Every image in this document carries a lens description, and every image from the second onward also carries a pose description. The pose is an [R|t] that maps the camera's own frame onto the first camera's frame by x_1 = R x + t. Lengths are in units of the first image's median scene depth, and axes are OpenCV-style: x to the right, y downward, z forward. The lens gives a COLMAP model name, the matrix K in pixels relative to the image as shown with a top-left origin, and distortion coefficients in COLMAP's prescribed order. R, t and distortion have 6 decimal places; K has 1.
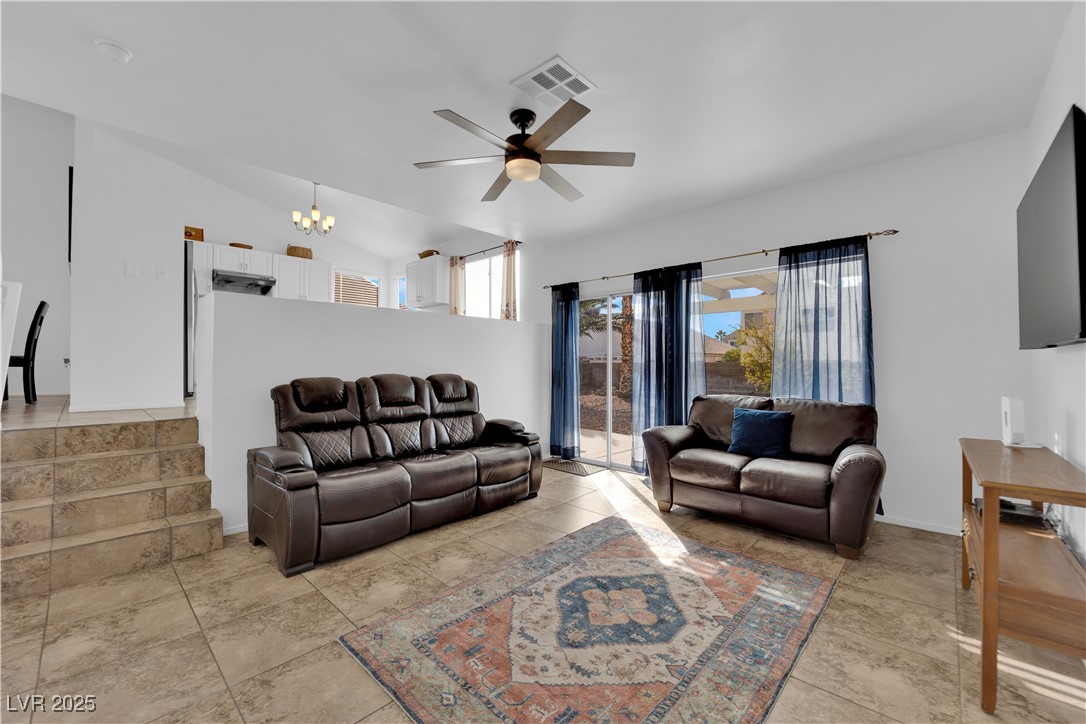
lens RADIAL K [[436.5, 0, 543.9], [0, 436.5, 358.9], [0, 0, 1]] dist [-0.006054, -0.002839]
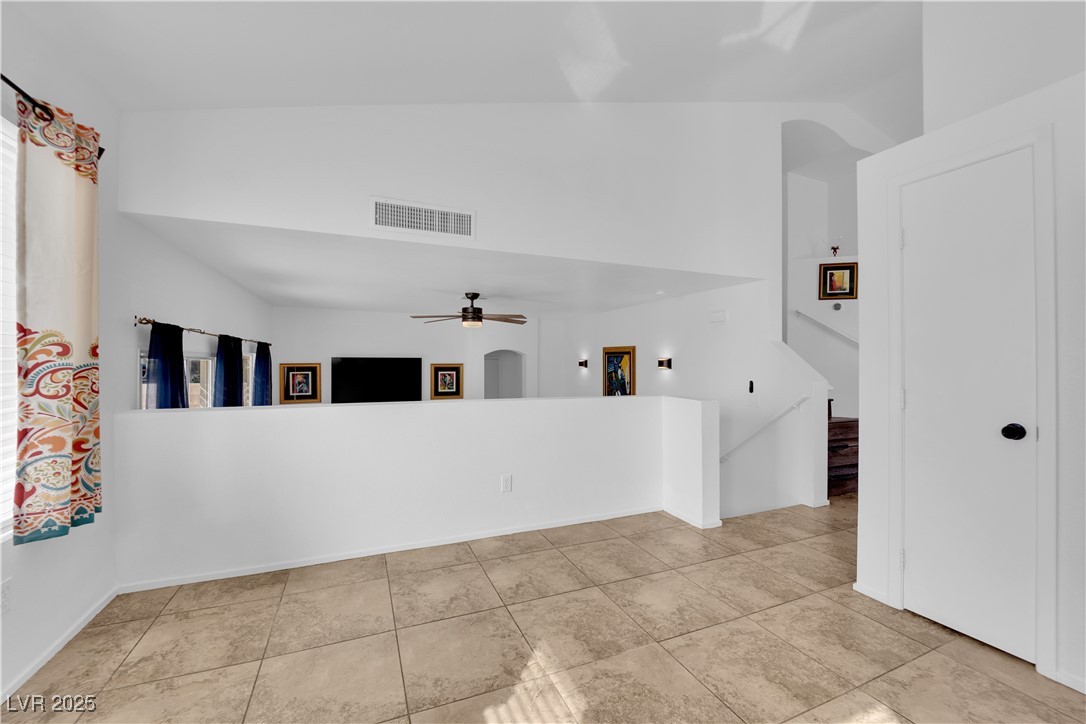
lens RADIAL K [[436.5, 0, 541.4], [0, 436.5, 357.7], [0, 0, 1]] dist [-0.006054, -0.002839]
pose [[-0.907888, -0.003474, 0.419199, -1.035096], [-0.012161, 0.999763, -0.018054, -0.254702], [-0.419037, -0.021489, -0.907715, 2.441280]]
